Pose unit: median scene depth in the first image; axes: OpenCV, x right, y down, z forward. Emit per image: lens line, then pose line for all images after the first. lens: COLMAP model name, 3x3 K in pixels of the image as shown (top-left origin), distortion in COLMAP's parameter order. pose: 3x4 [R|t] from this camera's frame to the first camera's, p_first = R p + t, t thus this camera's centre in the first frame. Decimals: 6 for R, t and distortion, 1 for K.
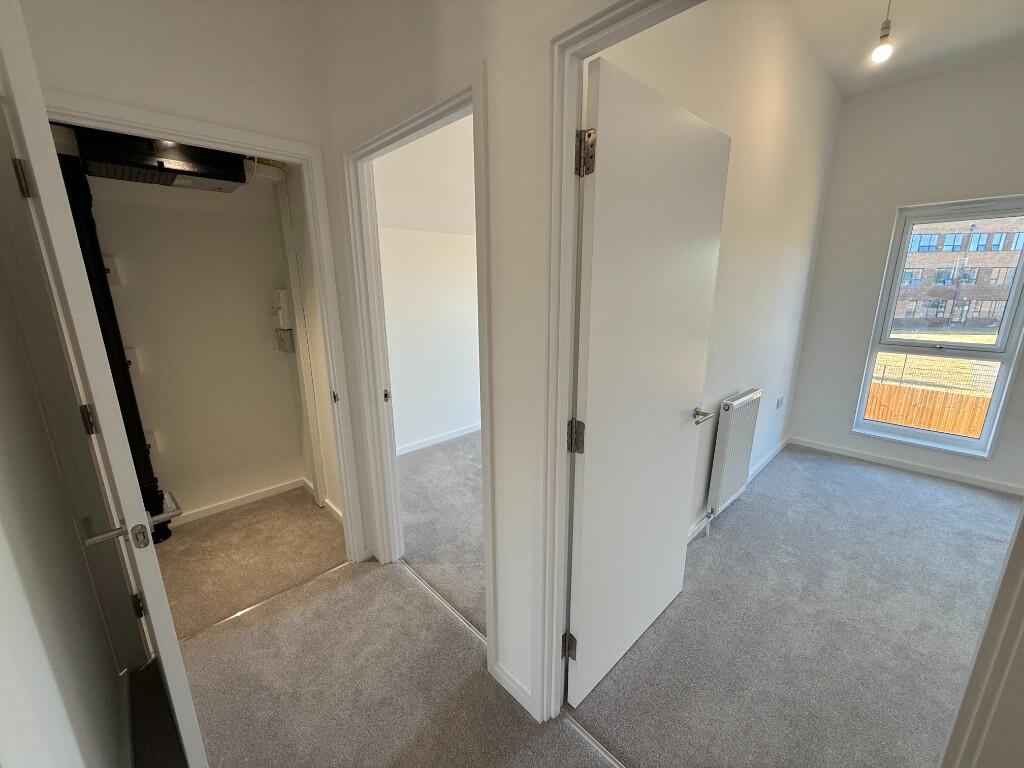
lens RADIAL K [[407.7, 0, 512.0], [0, 407.7, 385.1], [0, 0, 1]] dist [0.000812, -0.000629]
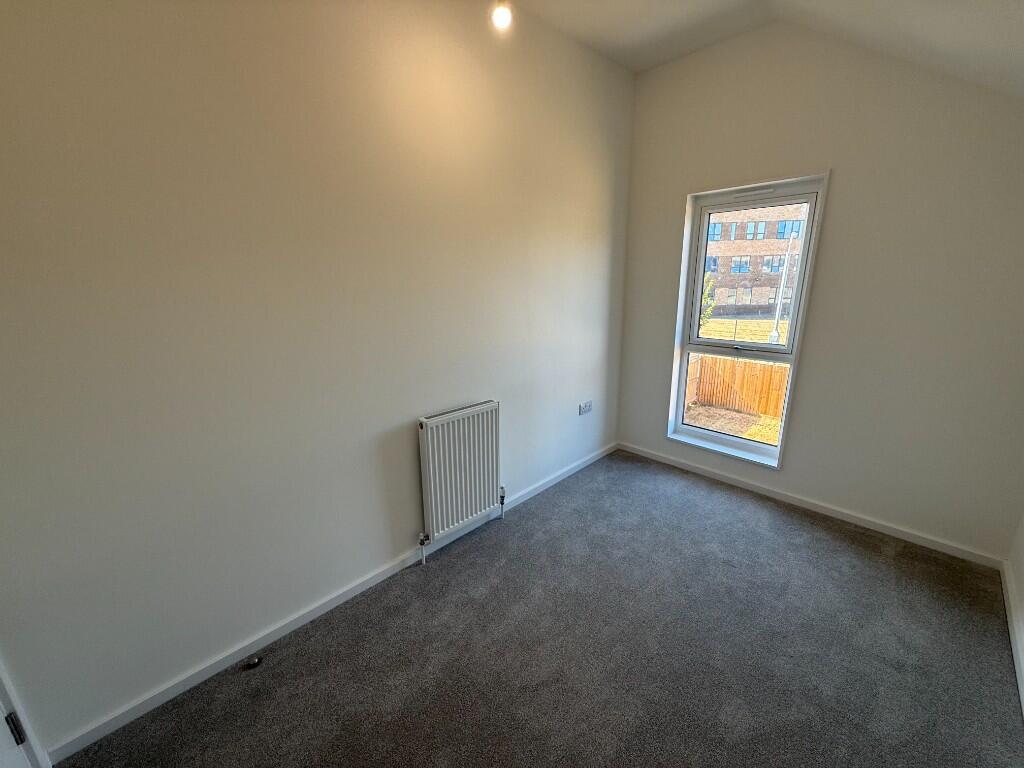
lens RADIAL K [[417.1, 0, 514.7], [0, 417.1, 384.5], [0, 0, 1]] dist [0.000533, 0.000055]
pose [[0.999794, -0.020126, -0.002732, 0.542479], [0.020183, 0.999534, 0.022913, -0.040334], [0.002270, -0.022964, 0.999734, 0.053213]]
